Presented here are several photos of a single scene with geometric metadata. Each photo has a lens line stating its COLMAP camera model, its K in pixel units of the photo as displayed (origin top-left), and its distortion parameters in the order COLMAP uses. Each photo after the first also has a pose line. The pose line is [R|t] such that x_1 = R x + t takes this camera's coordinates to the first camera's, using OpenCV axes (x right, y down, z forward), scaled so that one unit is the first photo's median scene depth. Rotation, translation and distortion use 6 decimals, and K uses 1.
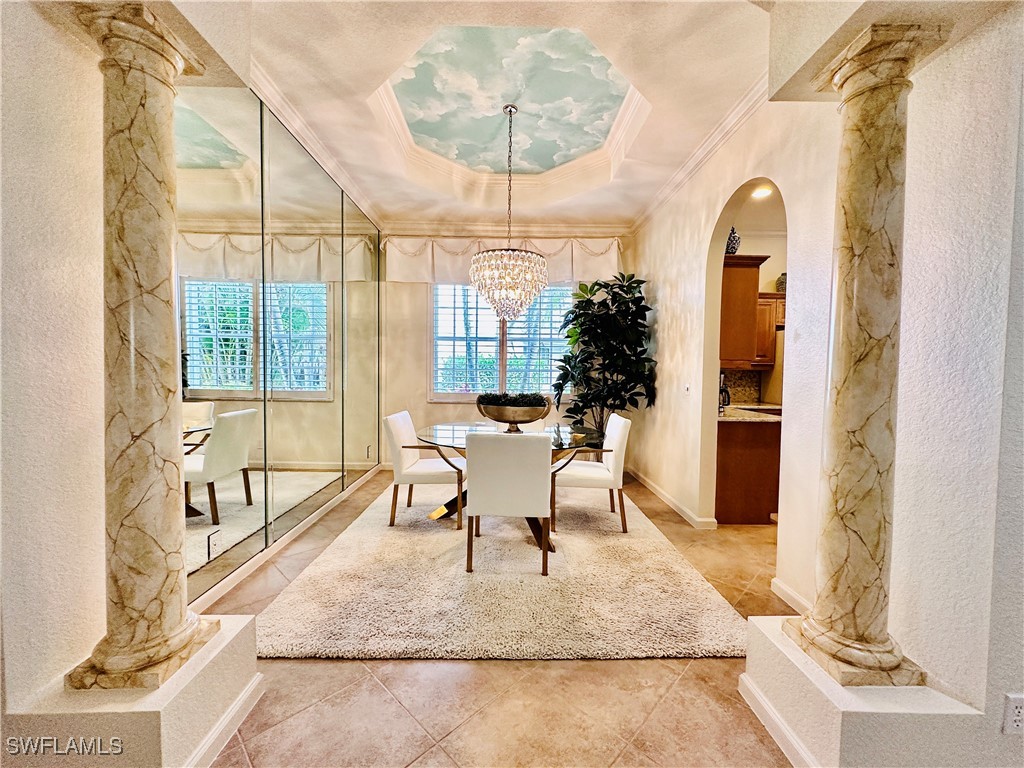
lens RADIAL K [[410.2, 0, 512.2], [0, 410.2, 388.8], [0, 0, 1]] dist [-0.000575, 0.000672]
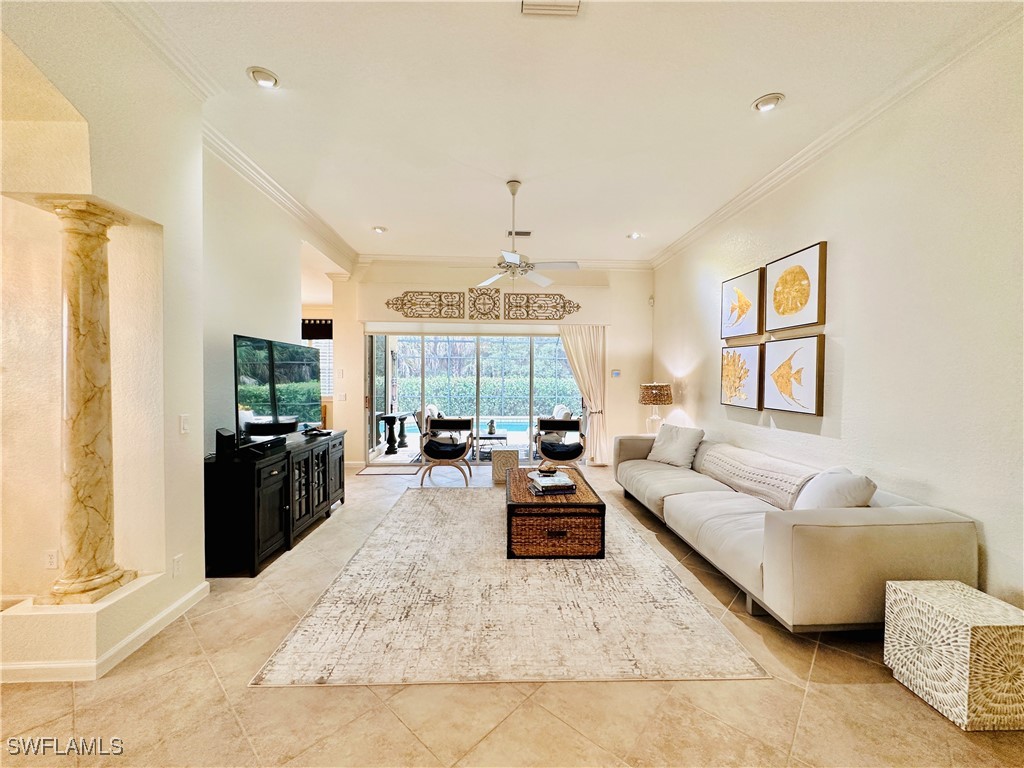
lens RADIAL K [[410.2, 0, 513.8], [0, 410.2, 383.8], [0, 0, 1]] dist [-0.000575, 0.000672]
pose [[-0.036323, -0.026536, 0.998988, -0.823662], [0.034086, 0.999033, 0.027776, -0.124209], [-0.998759, 0.035060, -0.035384, -0.613920]]
